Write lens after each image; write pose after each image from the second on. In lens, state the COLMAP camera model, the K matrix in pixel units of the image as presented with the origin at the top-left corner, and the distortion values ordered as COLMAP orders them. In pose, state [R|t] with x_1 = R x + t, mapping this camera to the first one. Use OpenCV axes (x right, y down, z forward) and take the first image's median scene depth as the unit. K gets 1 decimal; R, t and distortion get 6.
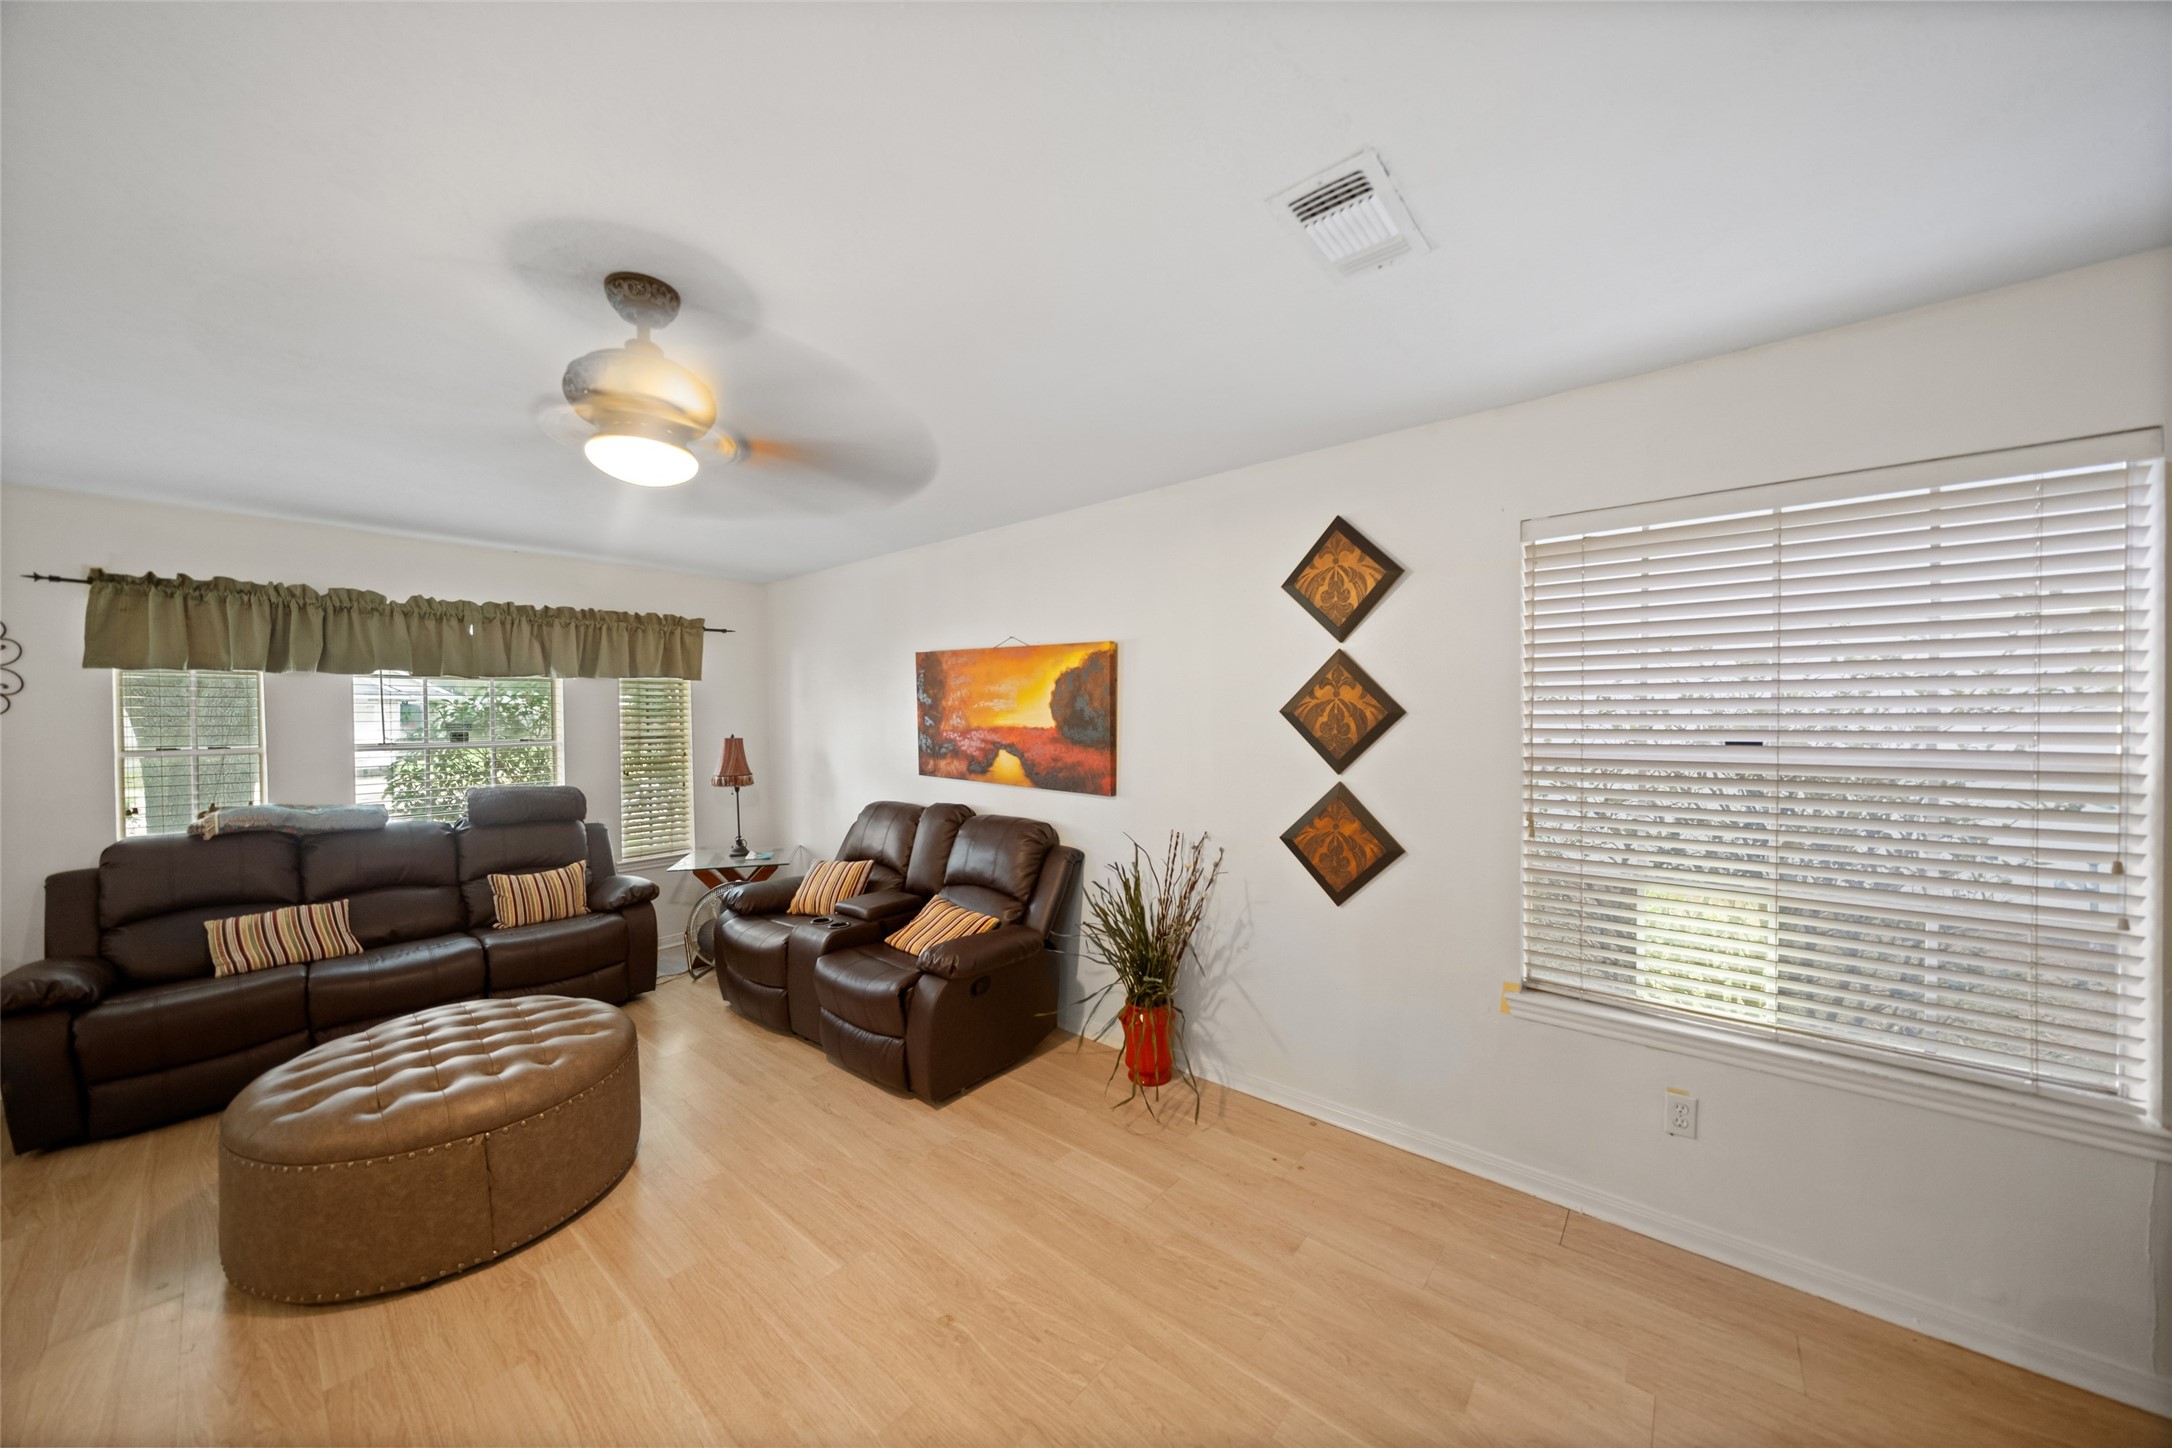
lens RADIAL K [[736.5, 0, 1093.5], [0, 736.5, 727.8], [0, 0, 1]] dist [-0.004459, 0.000543]
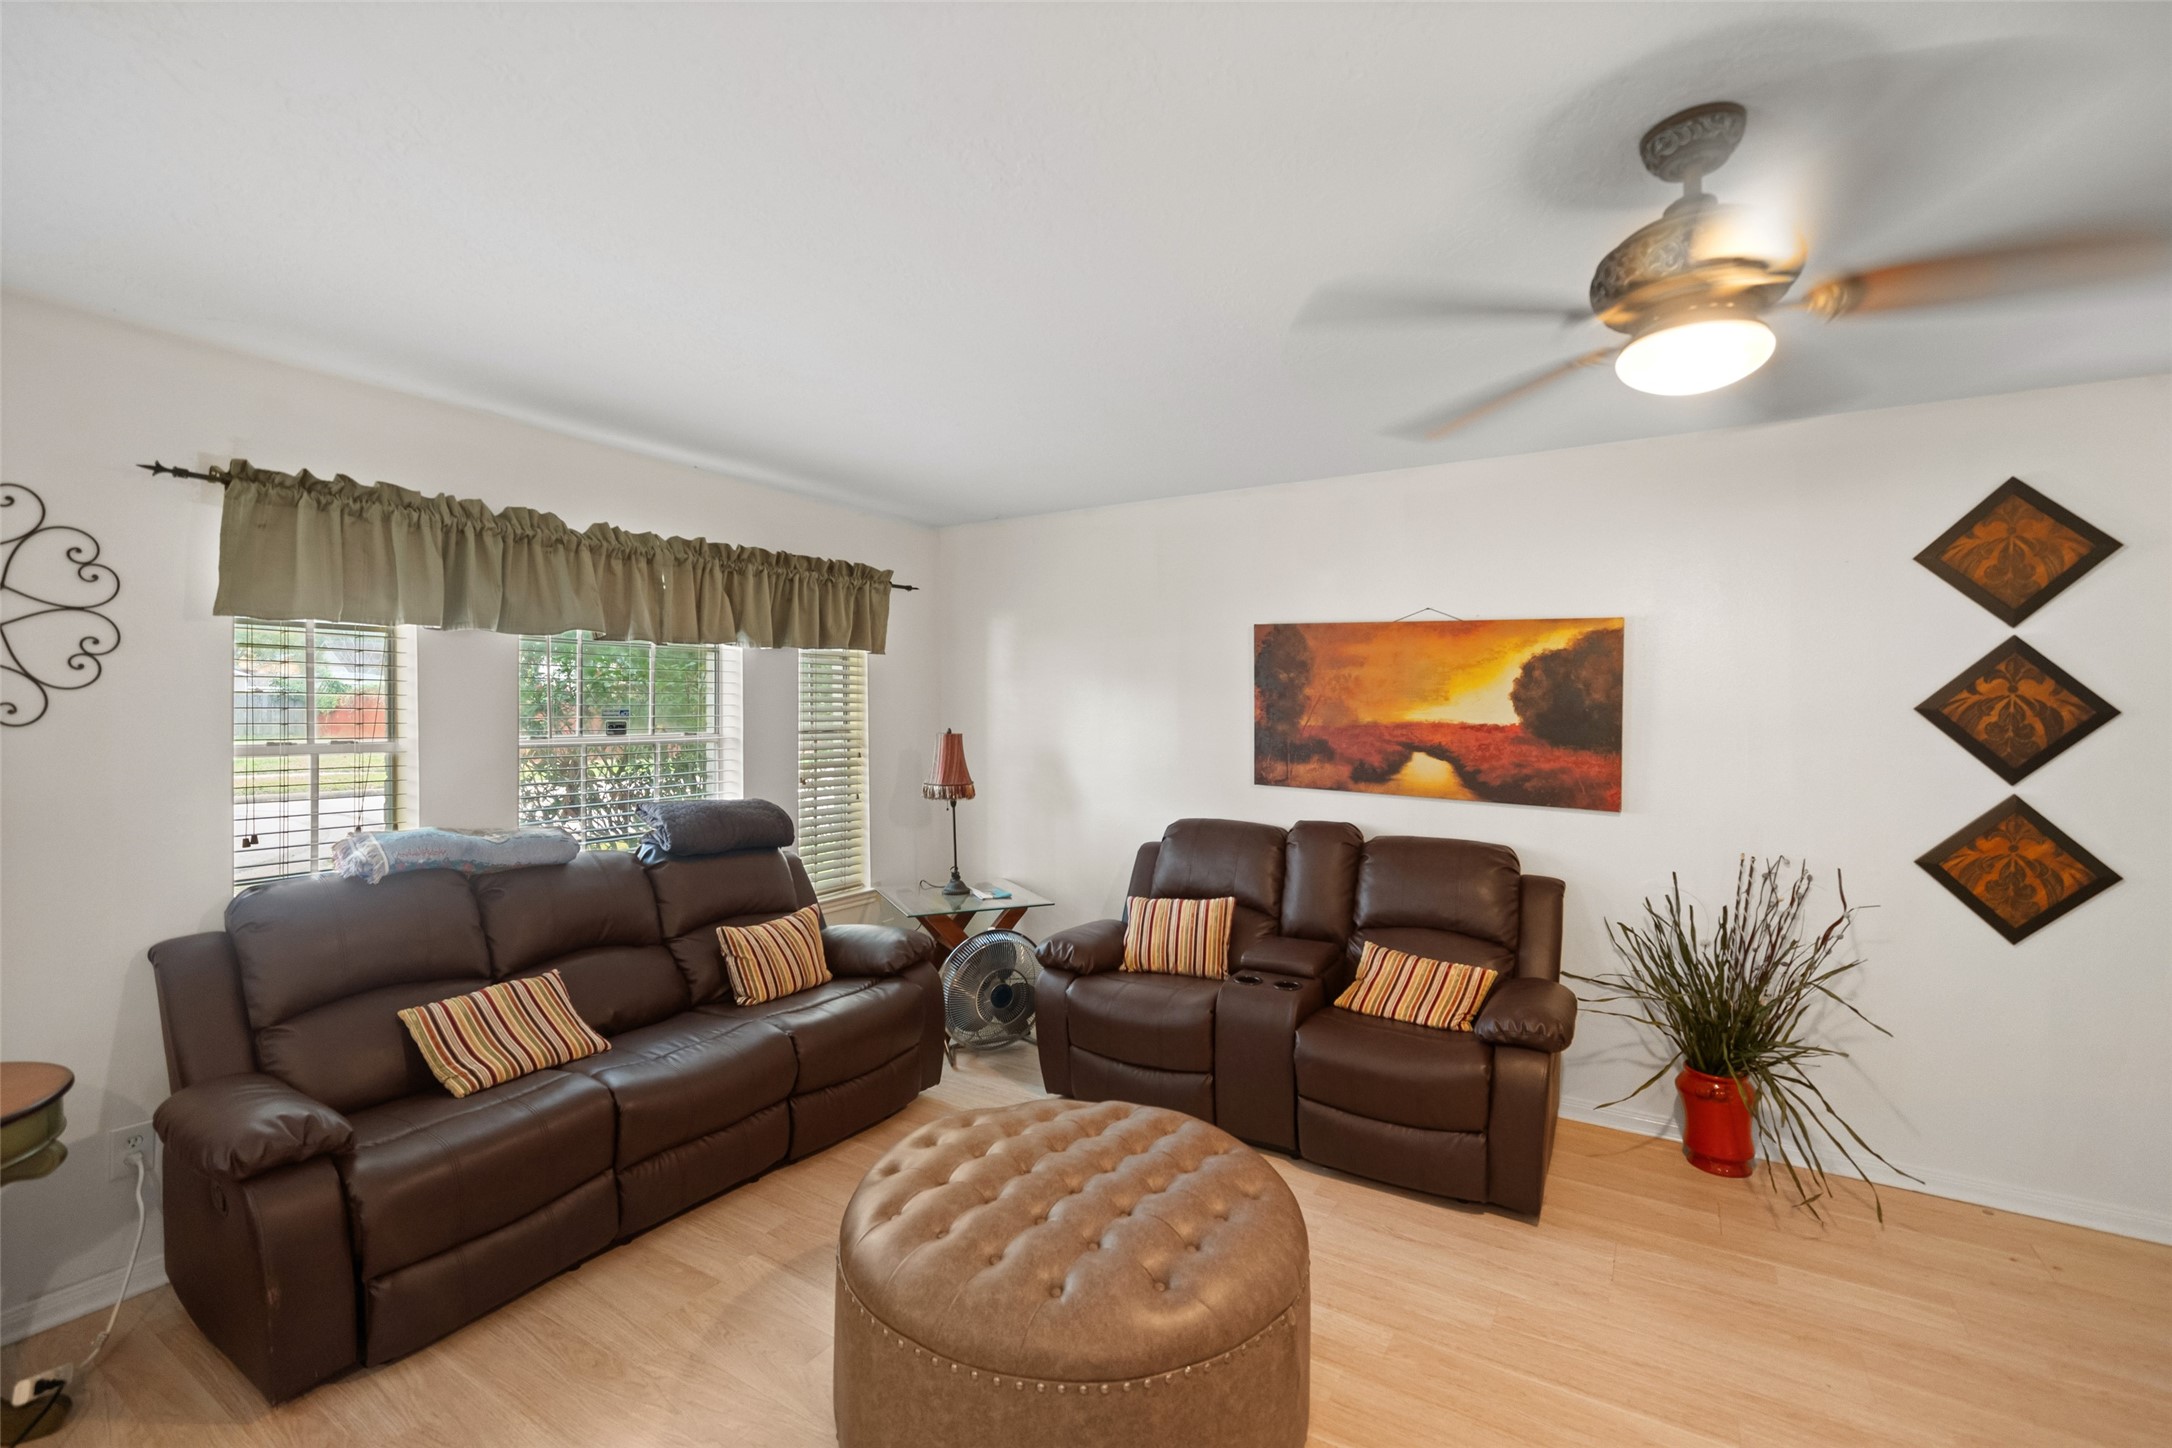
lens RADIAL K [[919.3, 0, 1076.1], [0, 919.3, 702.6], [0, 0, 1]] dist [-0.001092, 0.000808]
pose [[0.989507, 0.014287, 0.143777, -0.687811], [-0.011009, 0.999662, -0.023565, 0.004496], [-0.144065, 0.021735, 0.989330, 0.096057]]
